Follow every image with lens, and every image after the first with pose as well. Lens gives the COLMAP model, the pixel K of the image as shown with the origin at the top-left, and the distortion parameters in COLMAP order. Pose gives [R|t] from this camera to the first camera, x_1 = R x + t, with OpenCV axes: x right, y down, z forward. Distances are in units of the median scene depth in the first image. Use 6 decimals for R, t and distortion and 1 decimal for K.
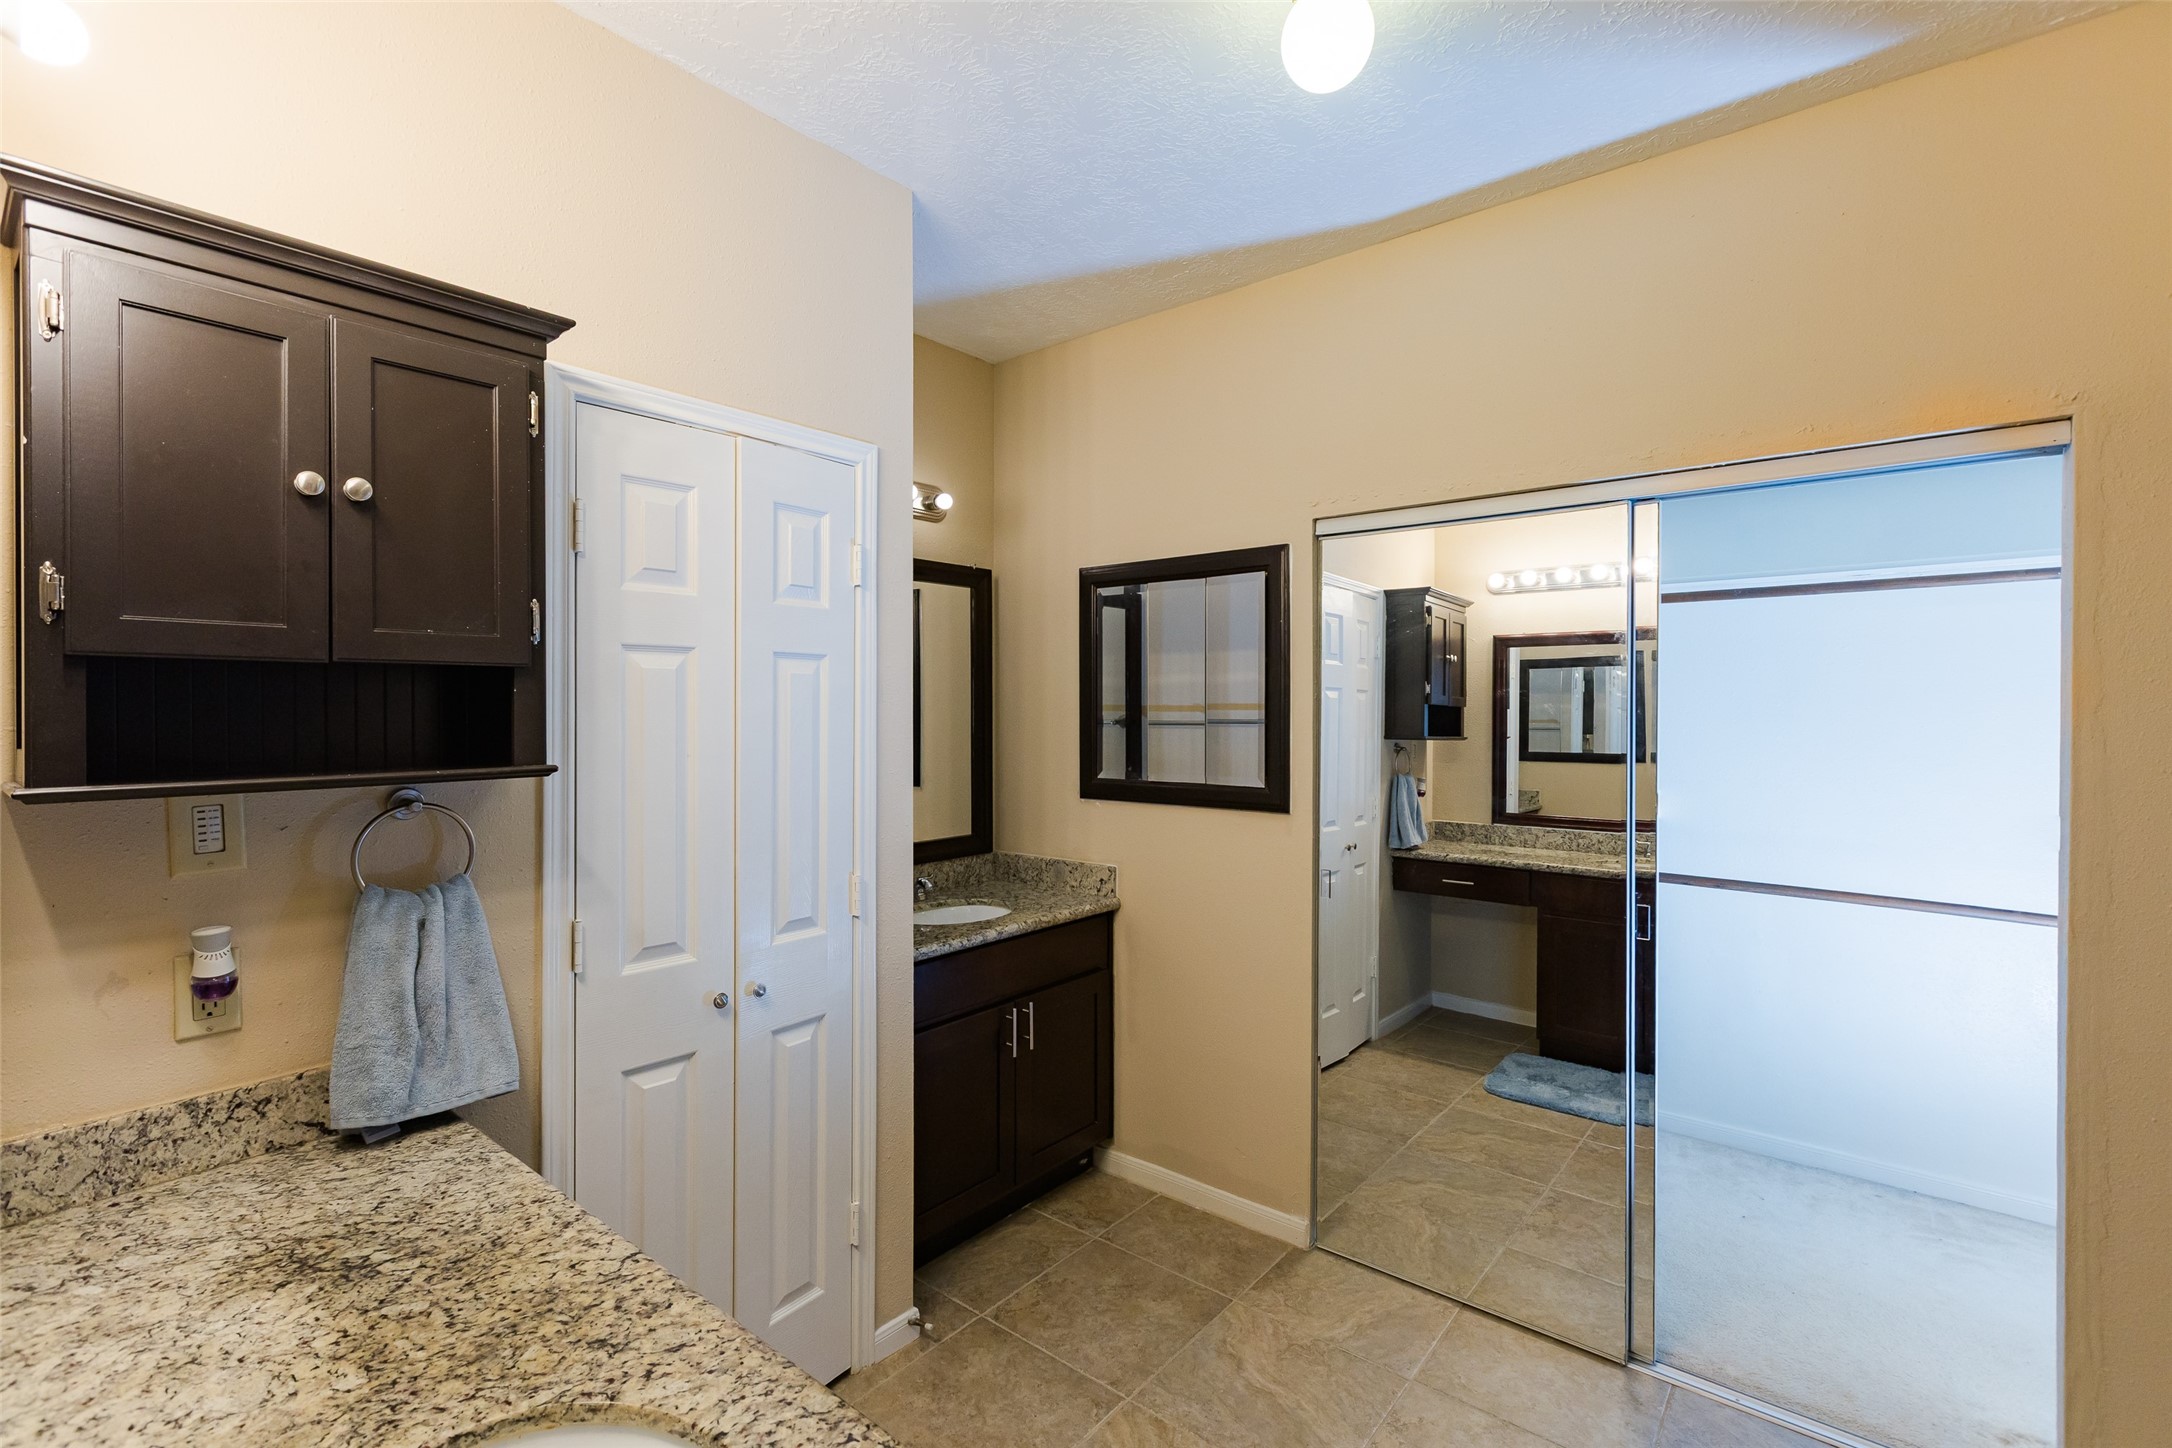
lens RADIAL K [[971.5, 0, 1086.1], [0, 971.5, 712.0], [0, 0, 1]] dist [0.000199, 0.000618]
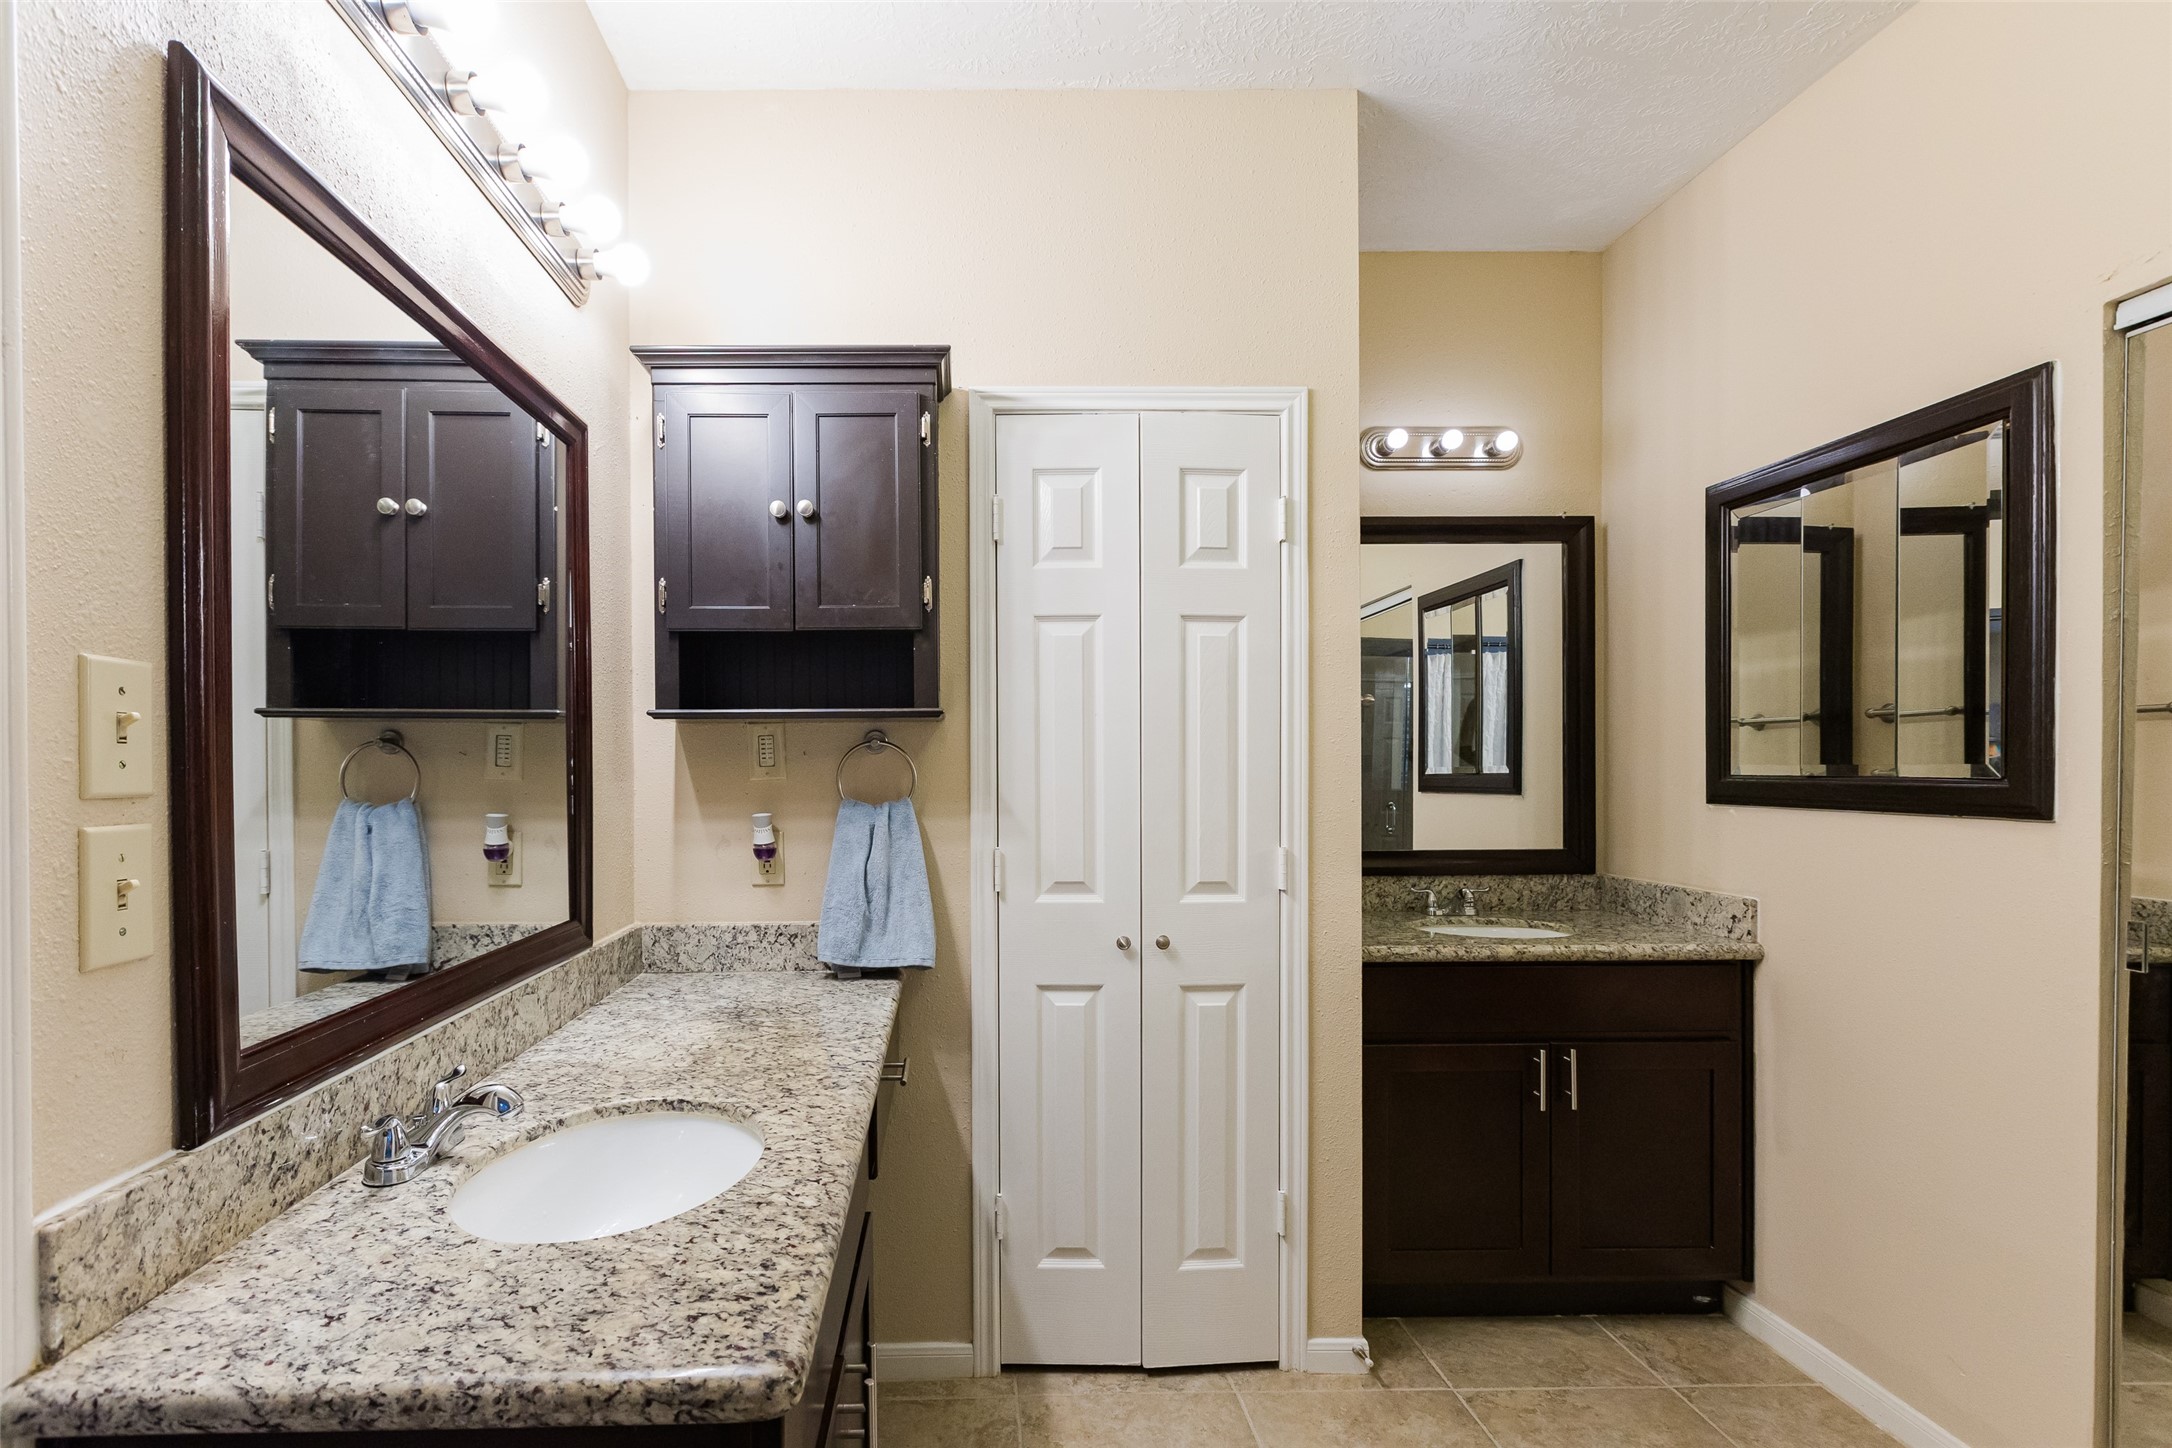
lens RADIAL K [[1012.3, 0, 970.0], [0, 1012.3, 776.0], [0, 0, 1]] dist [0.005385, 0.000915]
pose [[0.648808, 0.006123, -0.760928, 0.327886], [0.001626, 0.999954, 0.009433, 0.091362], [0.760950, -0.007357, 0.648768, 0.129715]]
